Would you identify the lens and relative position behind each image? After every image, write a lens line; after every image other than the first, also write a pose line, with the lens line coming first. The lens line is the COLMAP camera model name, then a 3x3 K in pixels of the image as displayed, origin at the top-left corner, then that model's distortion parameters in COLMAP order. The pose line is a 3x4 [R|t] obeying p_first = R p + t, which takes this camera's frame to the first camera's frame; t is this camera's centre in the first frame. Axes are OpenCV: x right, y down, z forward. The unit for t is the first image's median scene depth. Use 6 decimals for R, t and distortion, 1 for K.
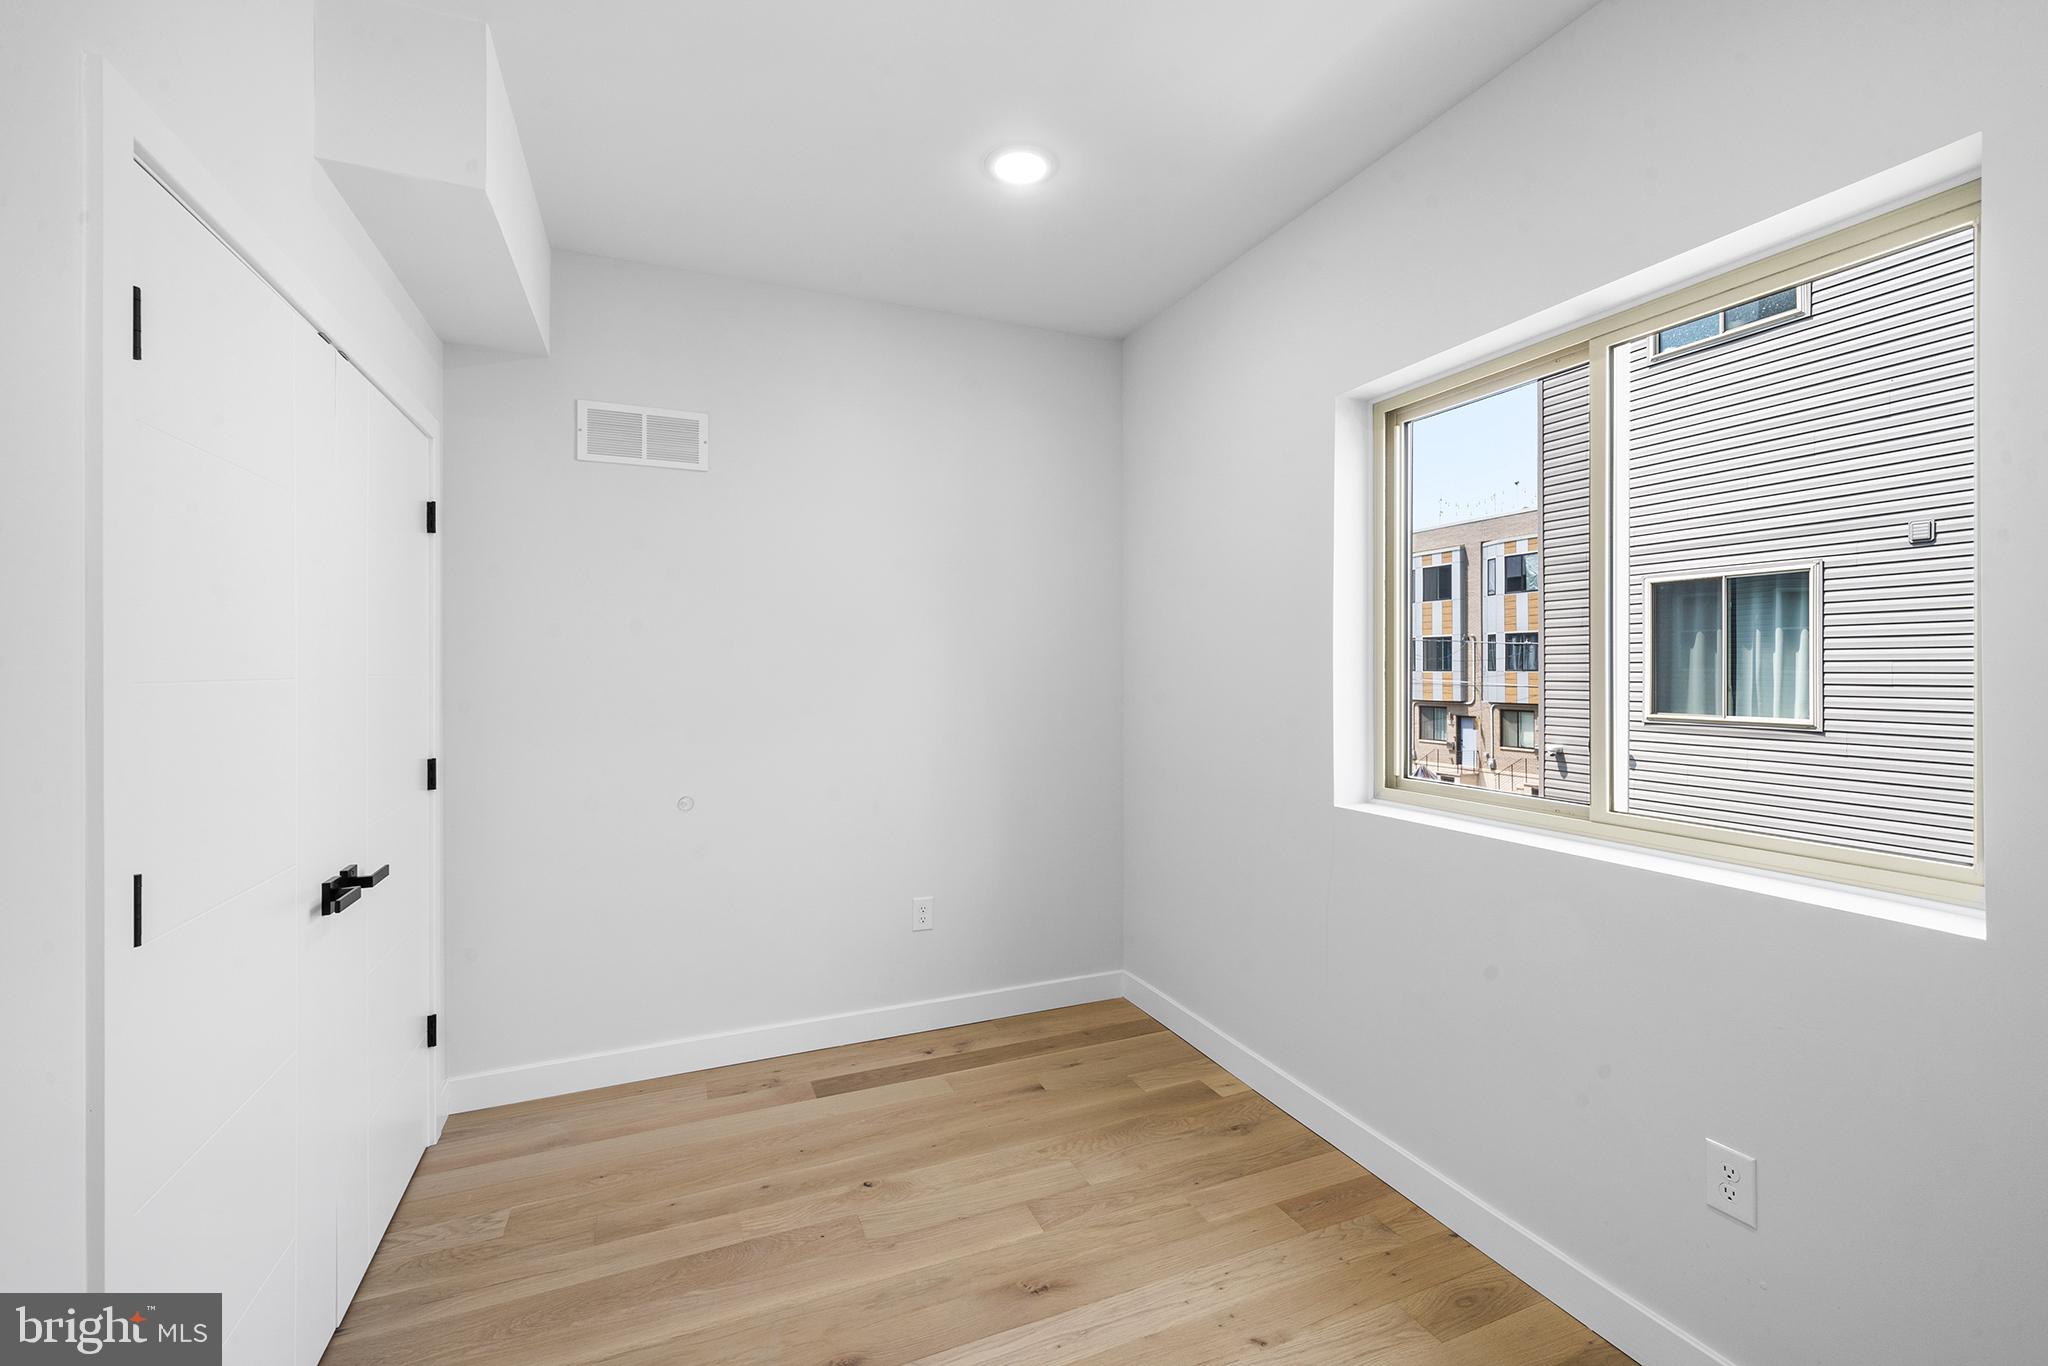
lens RADIAL K [[867.2, 0, 1023.1], [0, 867.2, 670.0], [0, 0, 1]] dist [-0.000442, -0.000013]
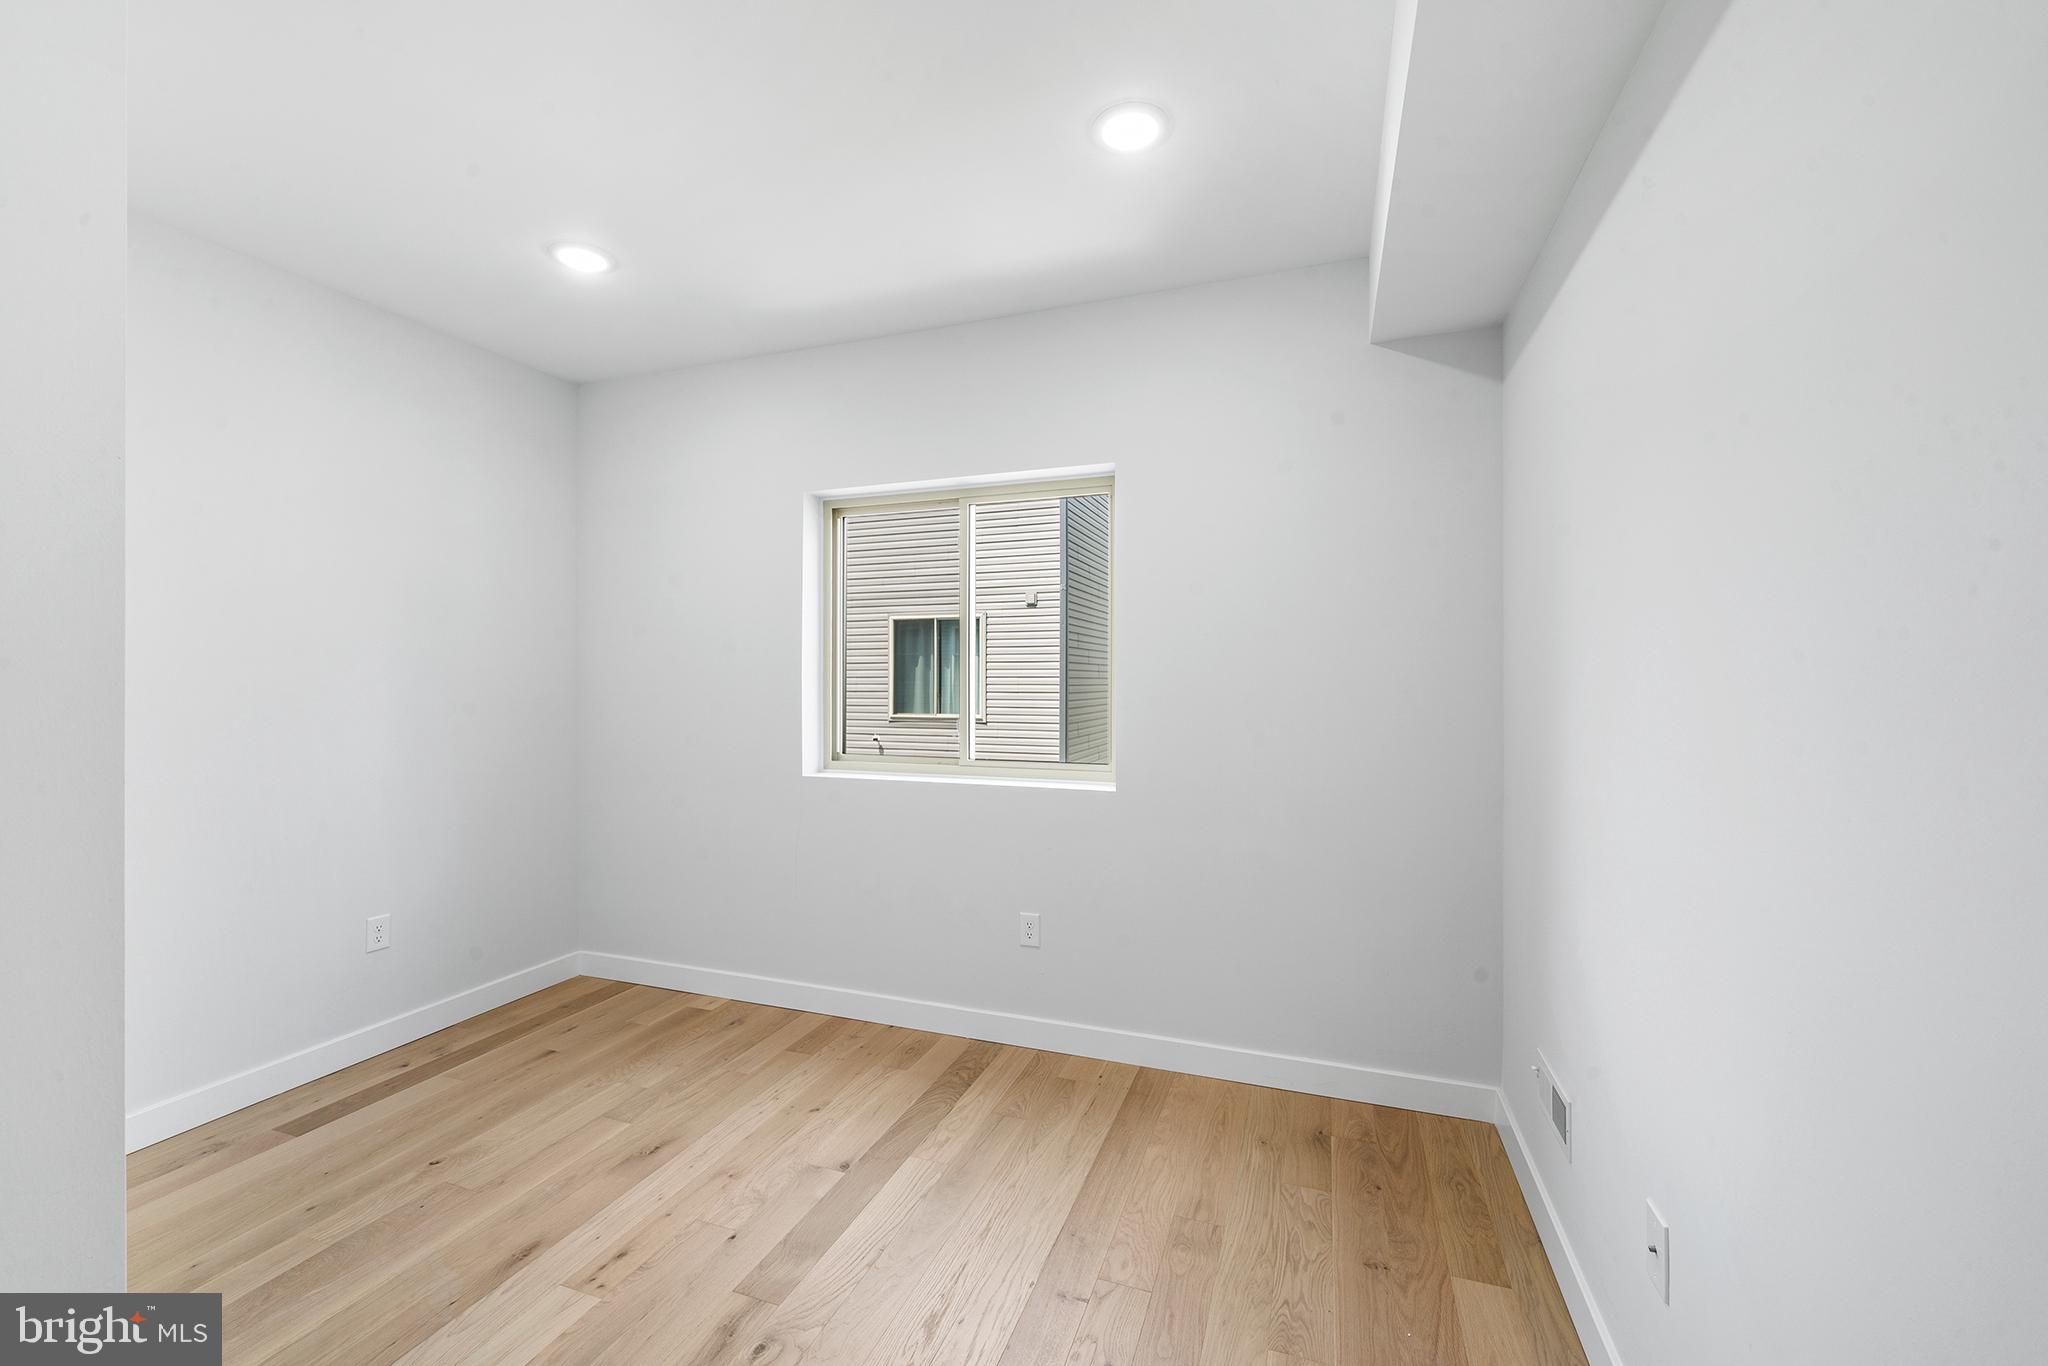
lens RADIAL K [[836.4, 0, 1024.0], [0, 836.4, 683.0], [0, 0, 1]] dist [0.001963, 0.000262]
pose [[0.679771, 0.000896, 0.733424, -0.390790], [-0.001493, 0.999999, 0.000163, 0.001179], [-0.733423, -0.001206, 0.679771, -0.205280]]
